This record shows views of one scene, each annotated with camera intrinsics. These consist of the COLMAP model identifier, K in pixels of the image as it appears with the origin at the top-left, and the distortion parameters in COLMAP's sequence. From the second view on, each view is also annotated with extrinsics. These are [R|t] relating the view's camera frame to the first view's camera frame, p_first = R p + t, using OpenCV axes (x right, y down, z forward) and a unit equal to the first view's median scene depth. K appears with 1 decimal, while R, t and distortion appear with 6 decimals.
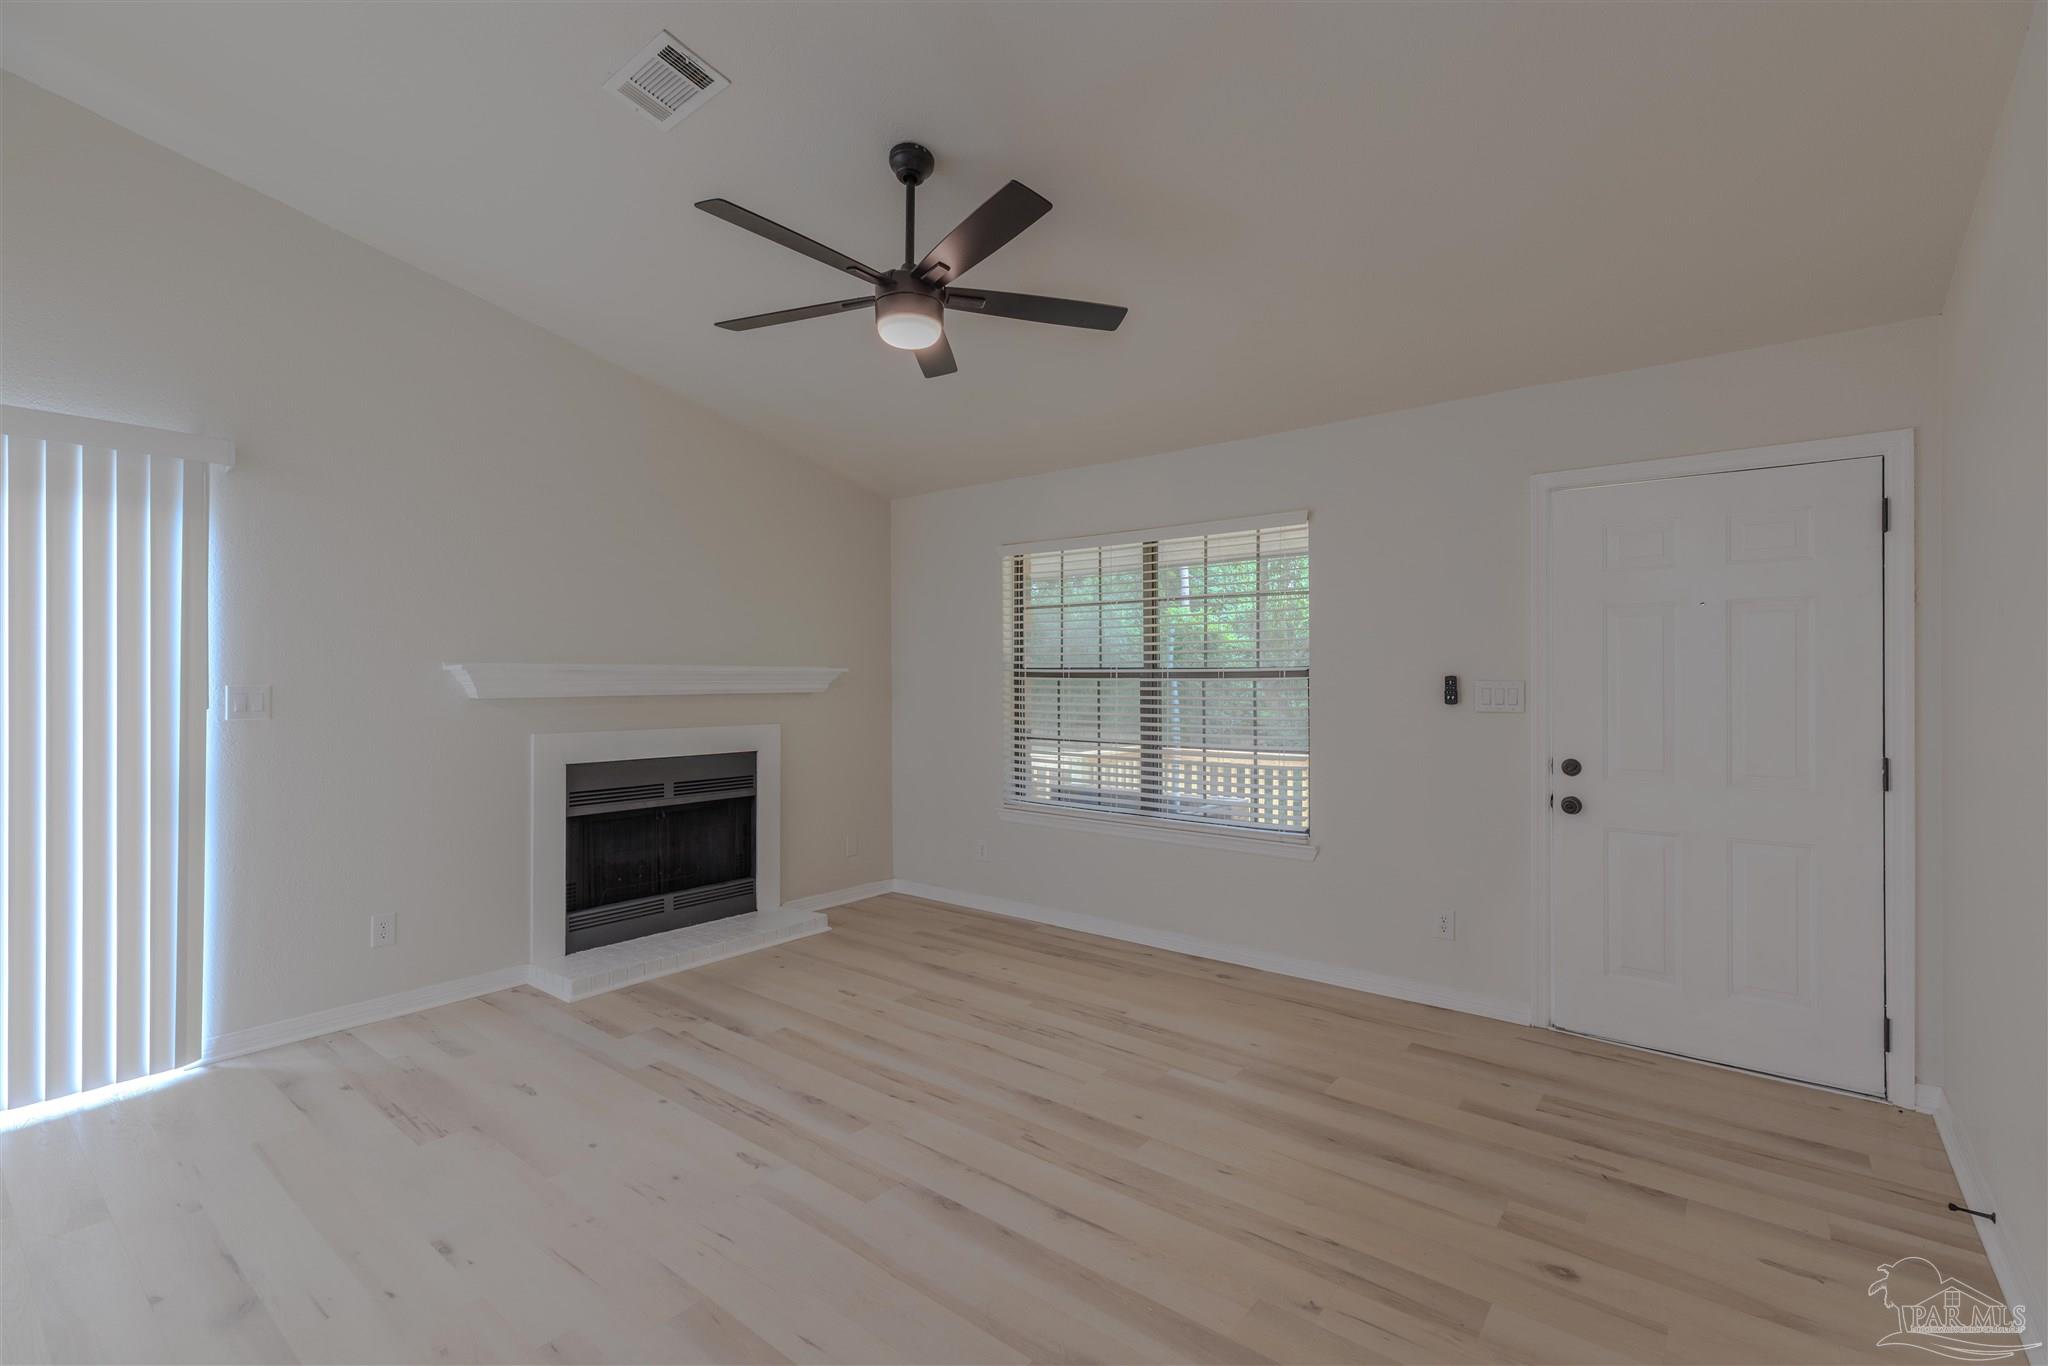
lens RADIAL K [[916.5, 0, 1018.6], [0, 916.5, 682.7], [0, 0, 1]] dist [0.006629, -0.000564]
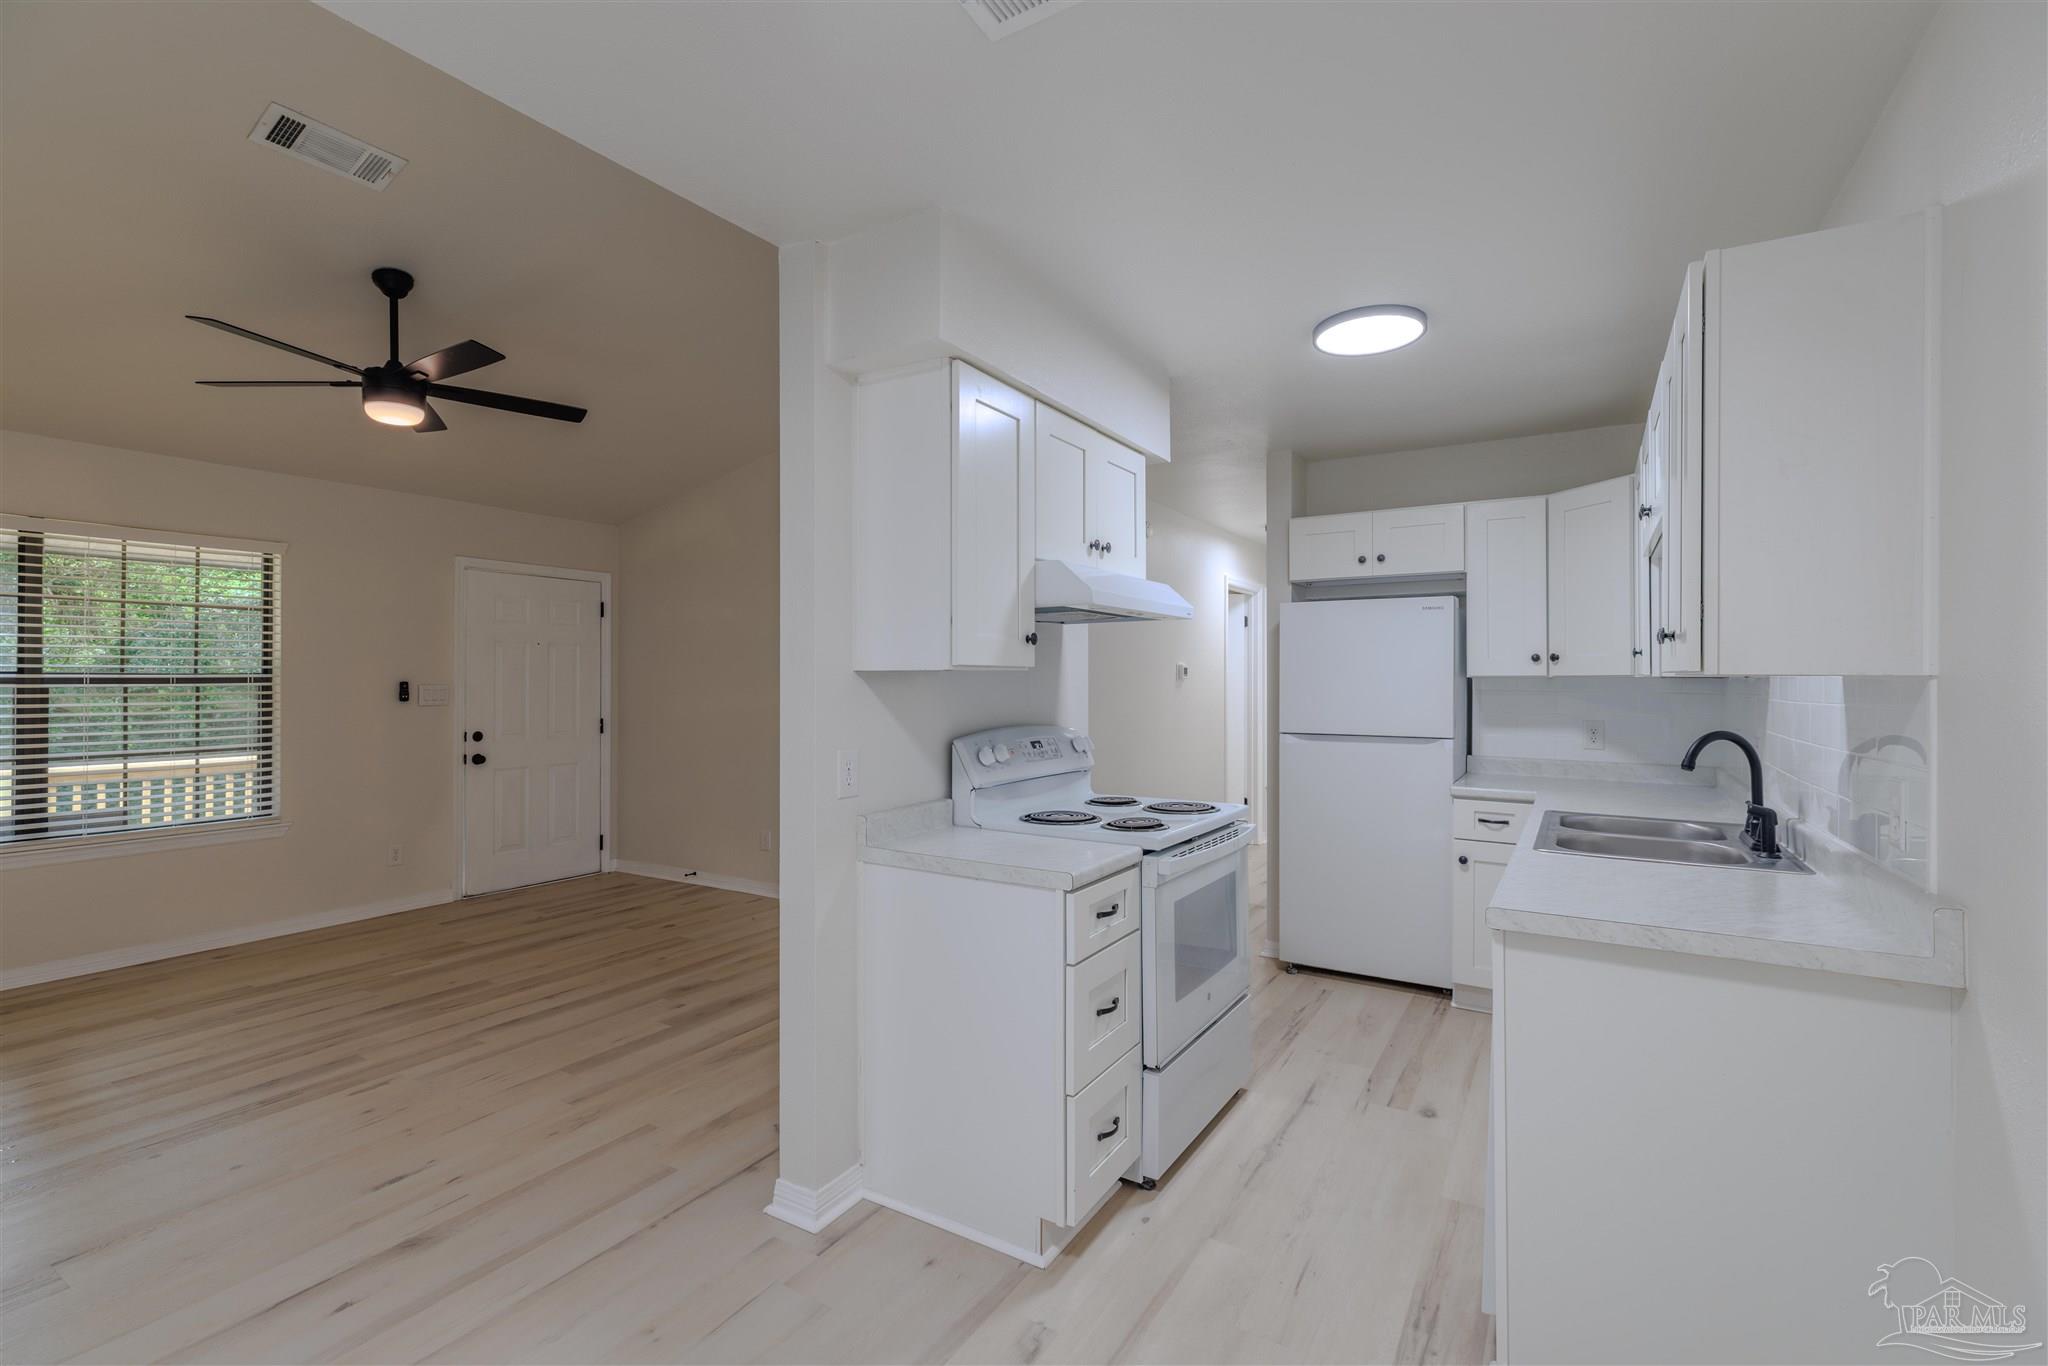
lens RADIAL K [[916.5, 0, 1016.0], [0, 916.5, 675.3], [0, 0, 1]] dist [0.006629, -0.000564]
pose [[-0.122404, 0.006314, 0.992460, -1.165220], [0.006298, 0.999965, -0.005585, -0.003800], [-0.992460, 0.005567, -0.122439, 0.227538]]
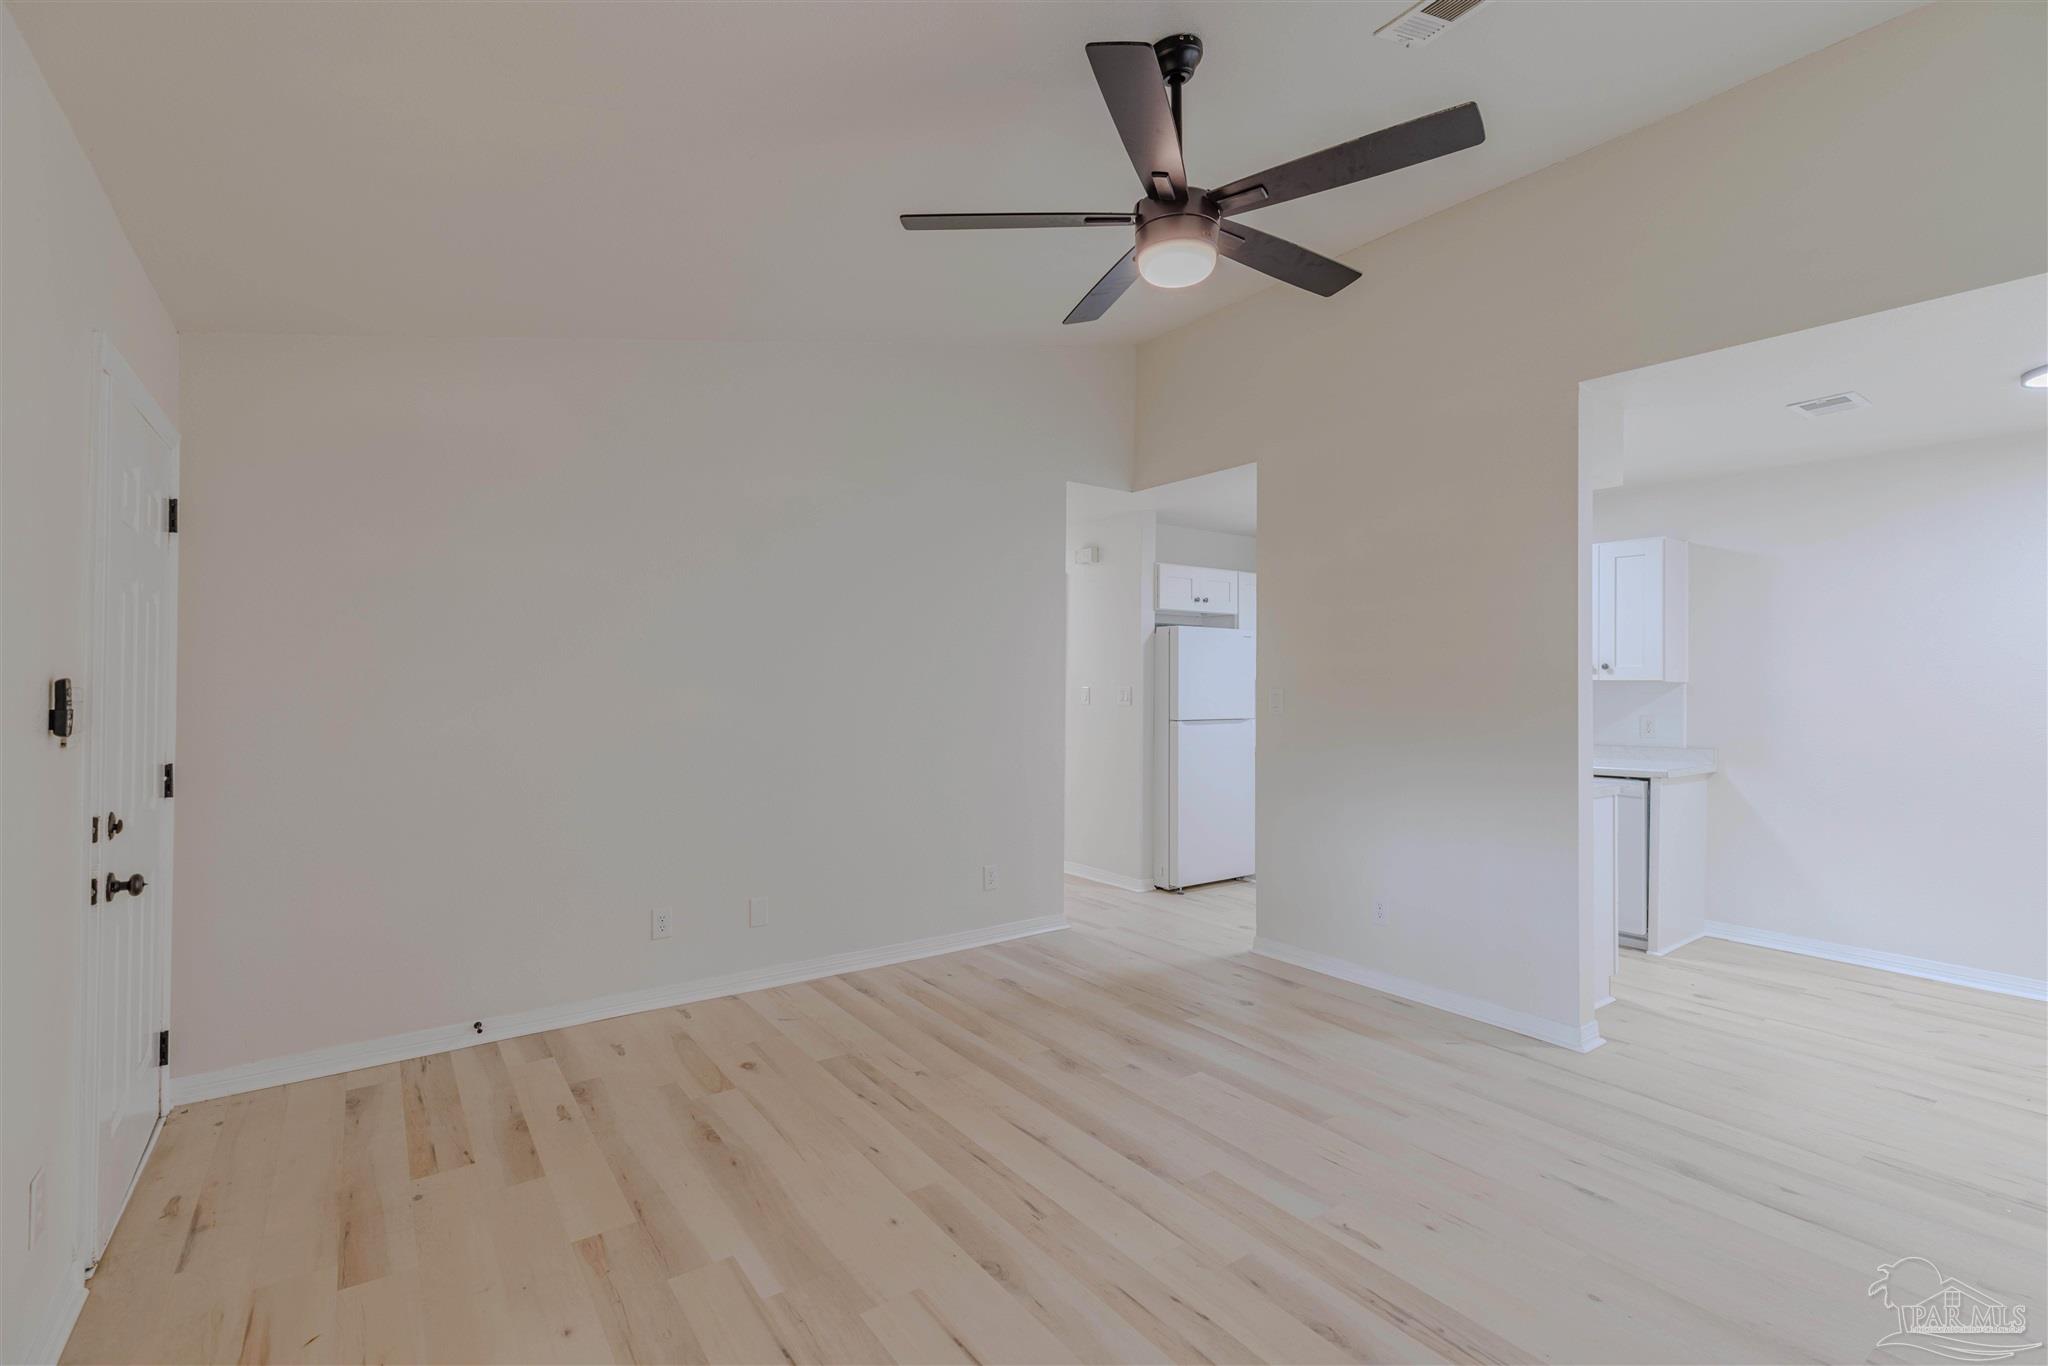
lens RADIAL K [[916.5, 0, 1016.2], [0, 916.5, 675.1], [0, 0, 1]] dist [0.006629, -0.000564]
pose [[-0.963916, 0.000414, 0.266207, -0.155016], [-0.000450, 0.999995, -0.003185, -0.008807], [-0.266207, -0.003190, -0.963911, 1.420174]]
